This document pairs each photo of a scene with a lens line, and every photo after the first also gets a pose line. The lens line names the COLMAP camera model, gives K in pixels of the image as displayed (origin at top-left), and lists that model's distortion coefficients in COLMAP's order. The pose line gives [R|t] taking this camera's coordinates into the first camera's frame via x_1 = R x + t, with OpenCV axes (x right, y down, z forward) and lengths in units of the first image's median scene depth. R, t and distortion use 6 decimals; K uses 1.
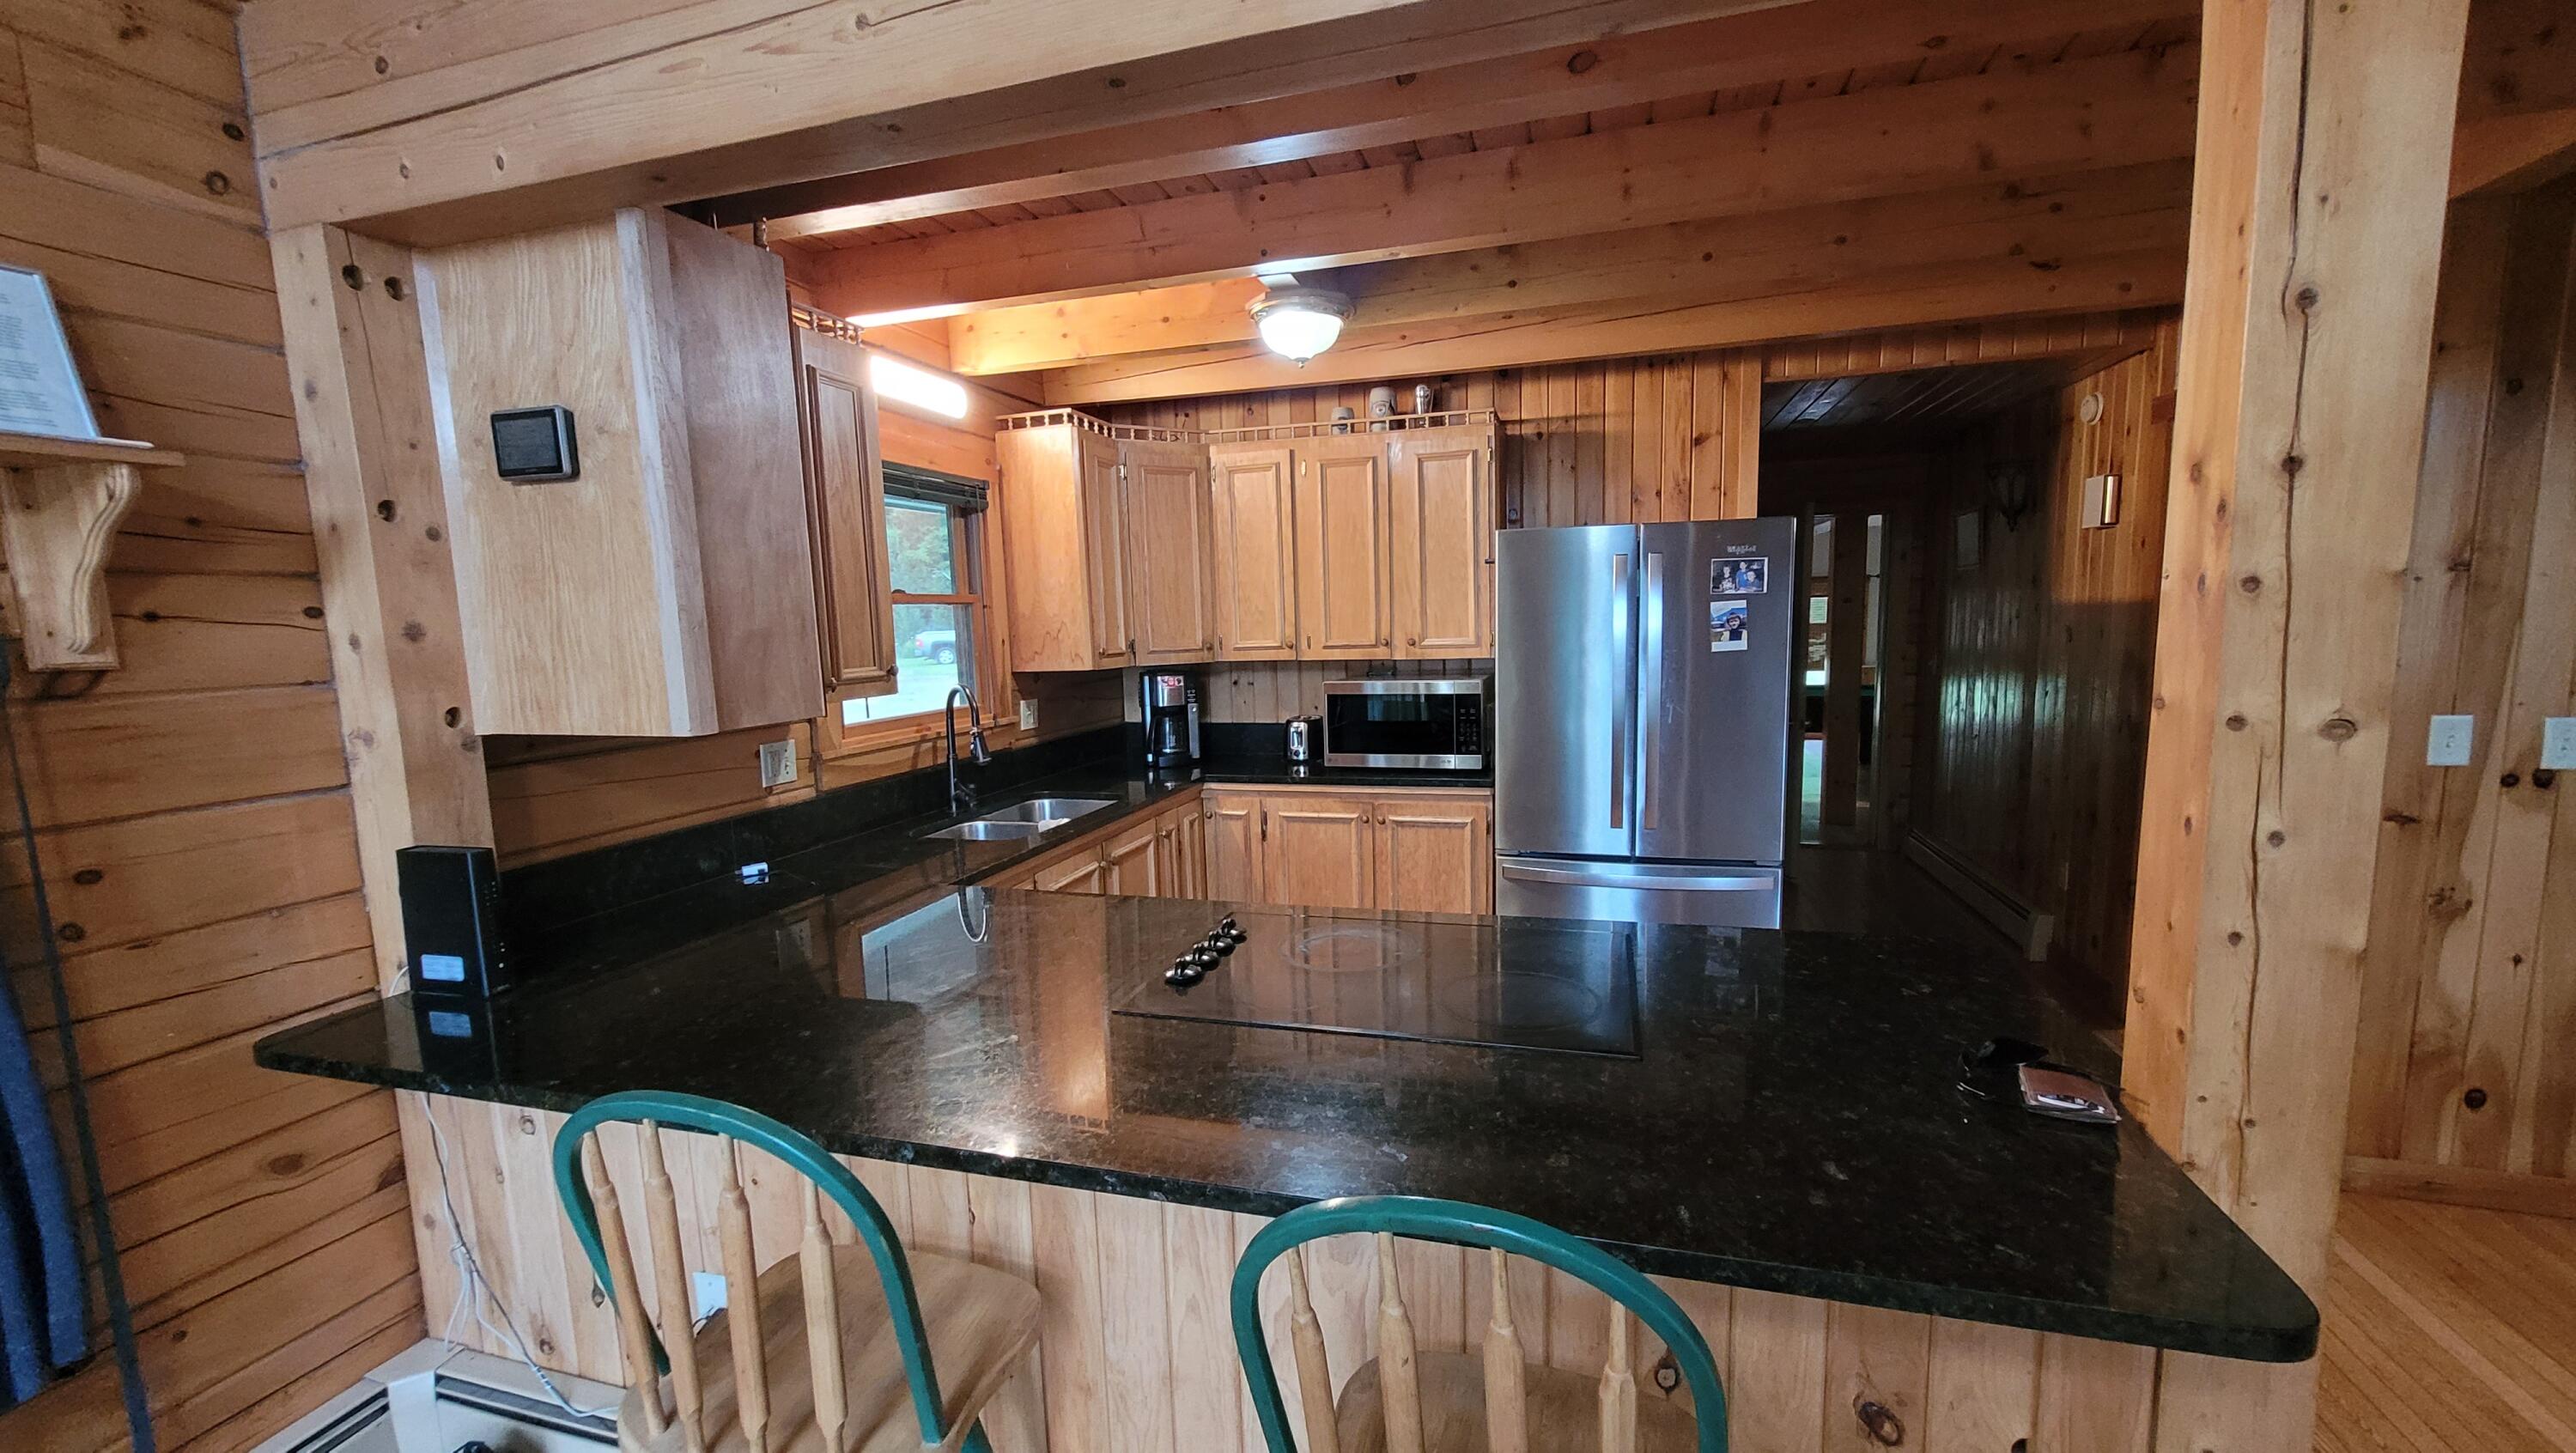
lens RADIAL K [[1006.7, 0, 1291.8], [0, 1006.7, 737.5], [0, 0, 1]] dist [0.002069, -0.000868]
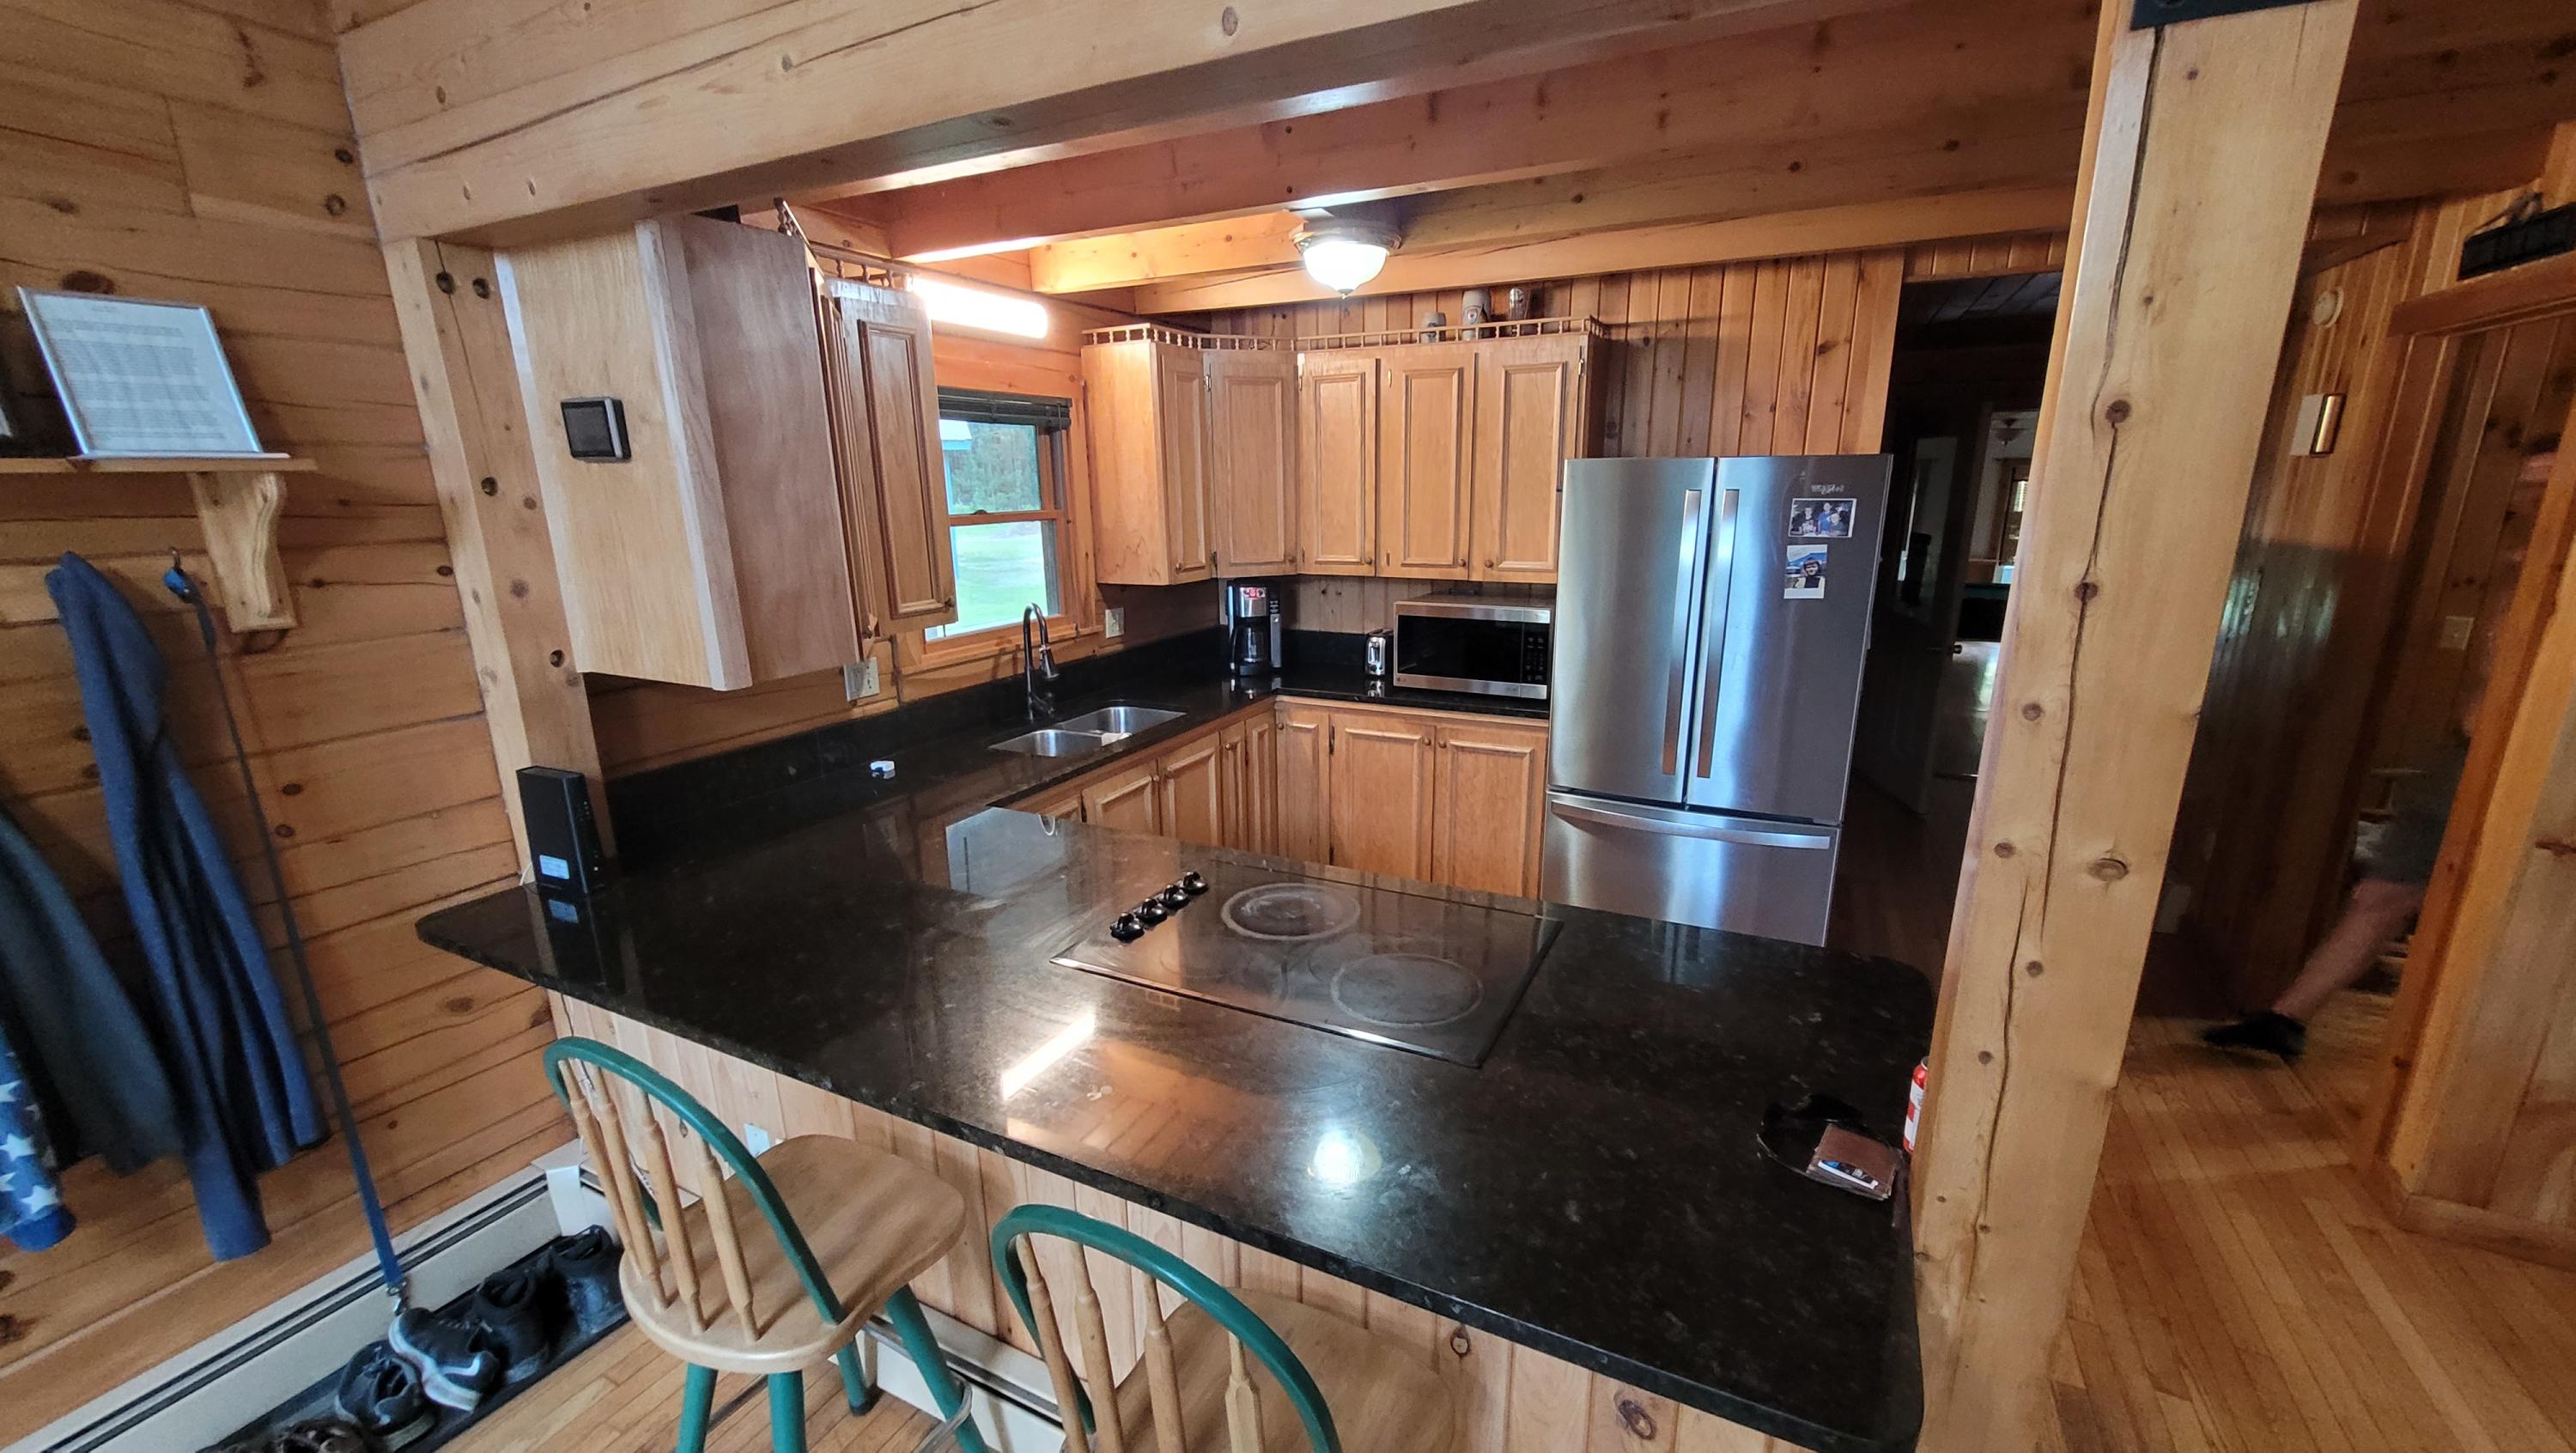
lens RADIAL K [[1006.7, 0, 1296.6], [0, 1006.7, 733.5], [0, 0, 1]] dist [0.002069, -0.000868]
pose [[0.984223, 0.059765, -0.166534, 0.238052], [-0.036787, 0.989778, 0.137792, -0.131257], [0.173067, -0.129492, 0.976360, -0.026292]]
